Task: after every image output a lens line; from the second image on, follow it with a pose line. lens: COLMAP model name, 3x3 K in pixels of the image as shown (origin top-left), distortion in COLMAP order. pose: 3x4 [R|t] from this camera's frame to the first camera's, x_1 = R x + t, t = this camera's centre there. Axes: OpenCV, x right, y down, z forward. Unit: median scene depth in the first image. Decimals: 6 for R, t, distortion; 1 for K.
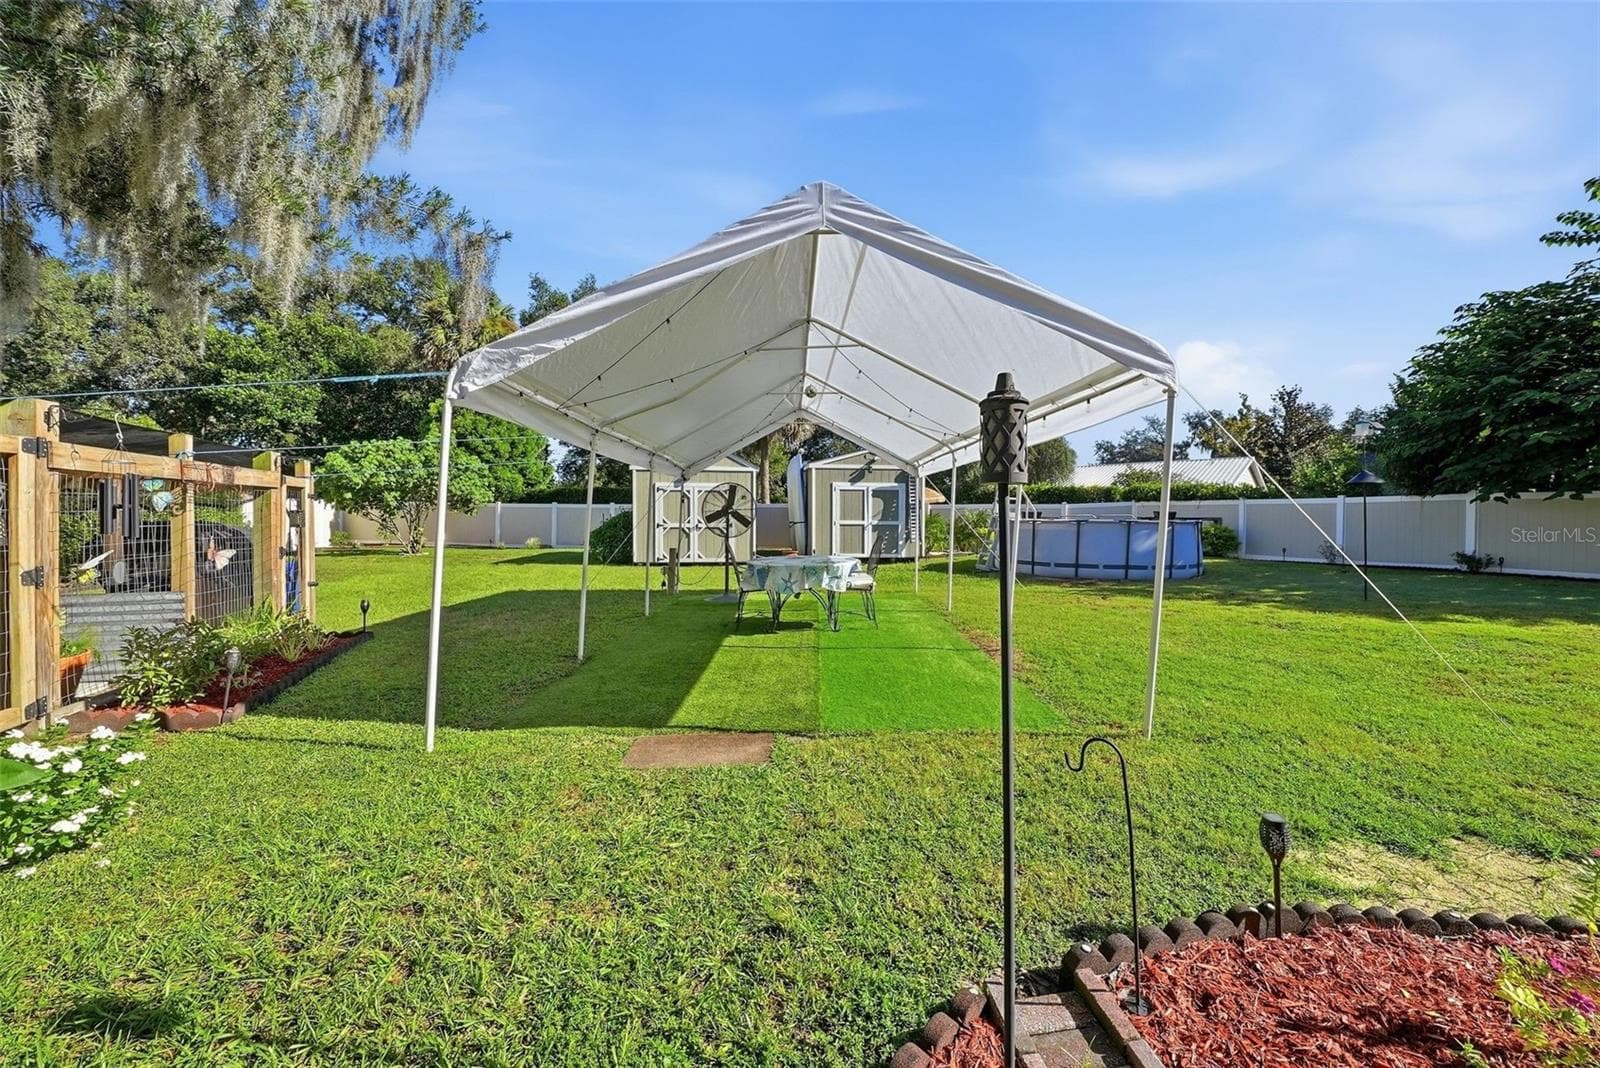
lens RADIAL K [[573.6, 0, 821.0], [0, 573.6, 516.8], [0, 0, 1]] dist [0.011568, -0.000008]
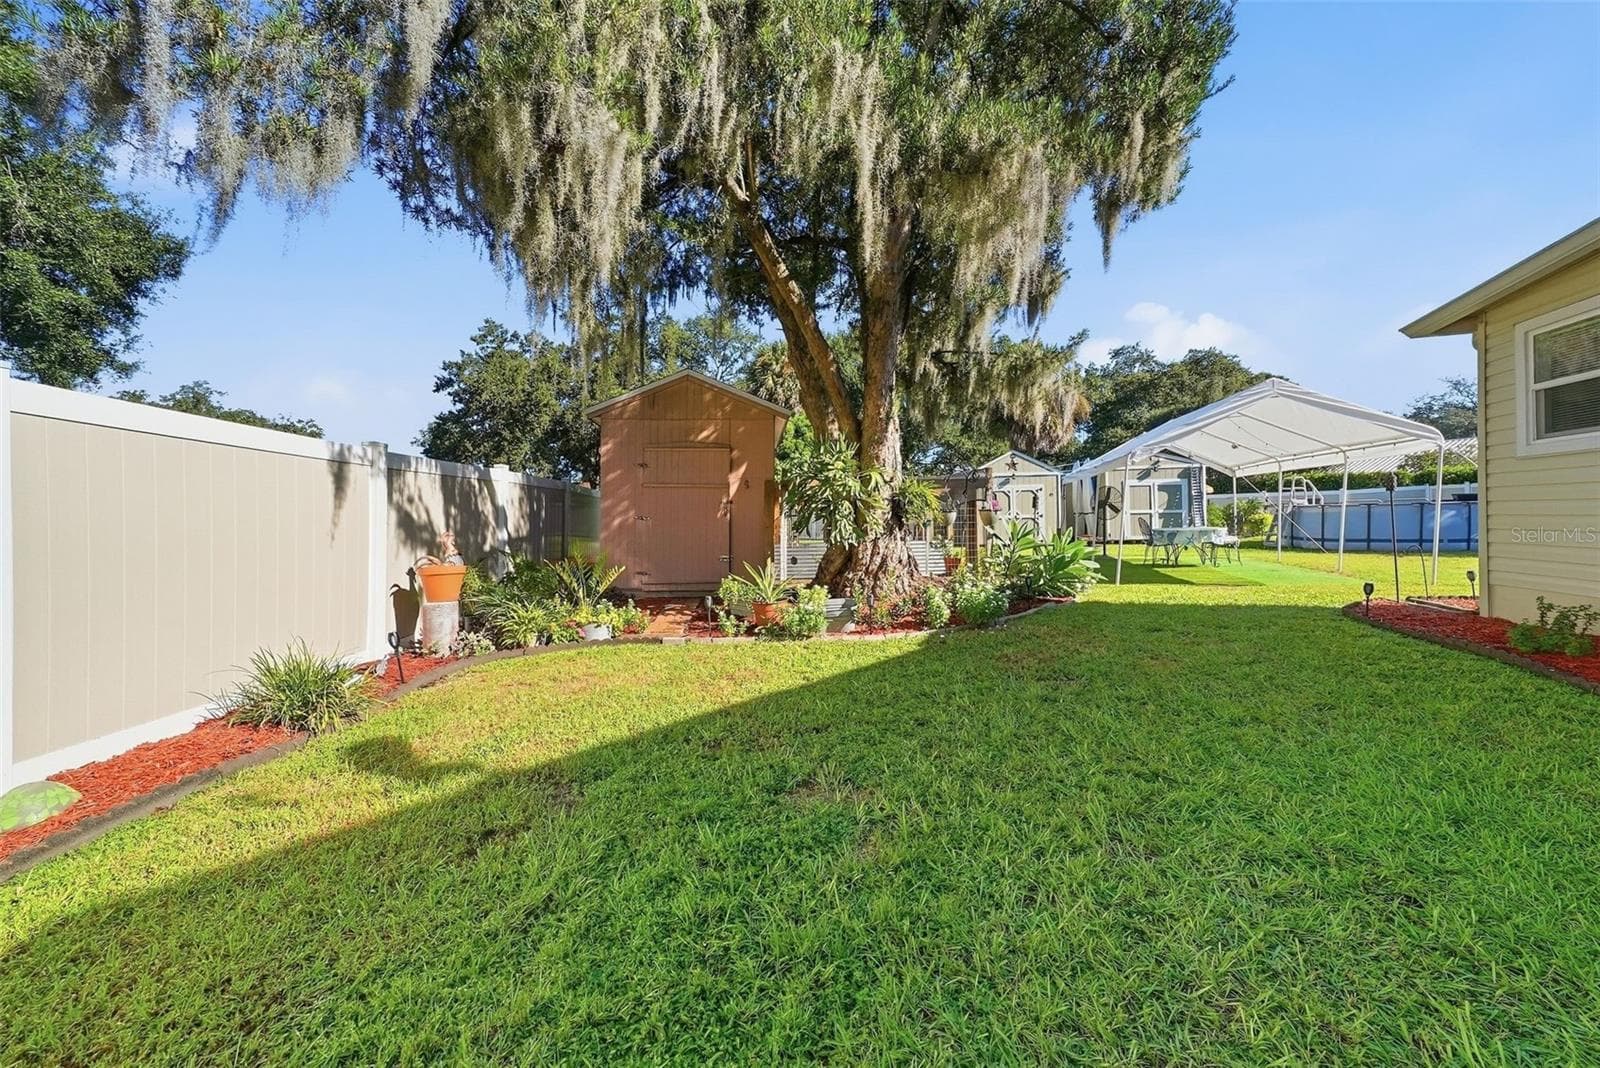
lens RADIAL K [[573.6, 0, 821.0], [0, 573.6, 516.8], [0, 0, 1]] dist [0.011568, -0.000008]
pose [[0.951641, -0.023383, -0.306322, -0.227685], [0.024823, 0.999692, 0.000805, 0.003013], [0.306209, -0.008370, 0.951928, -0.425293]]
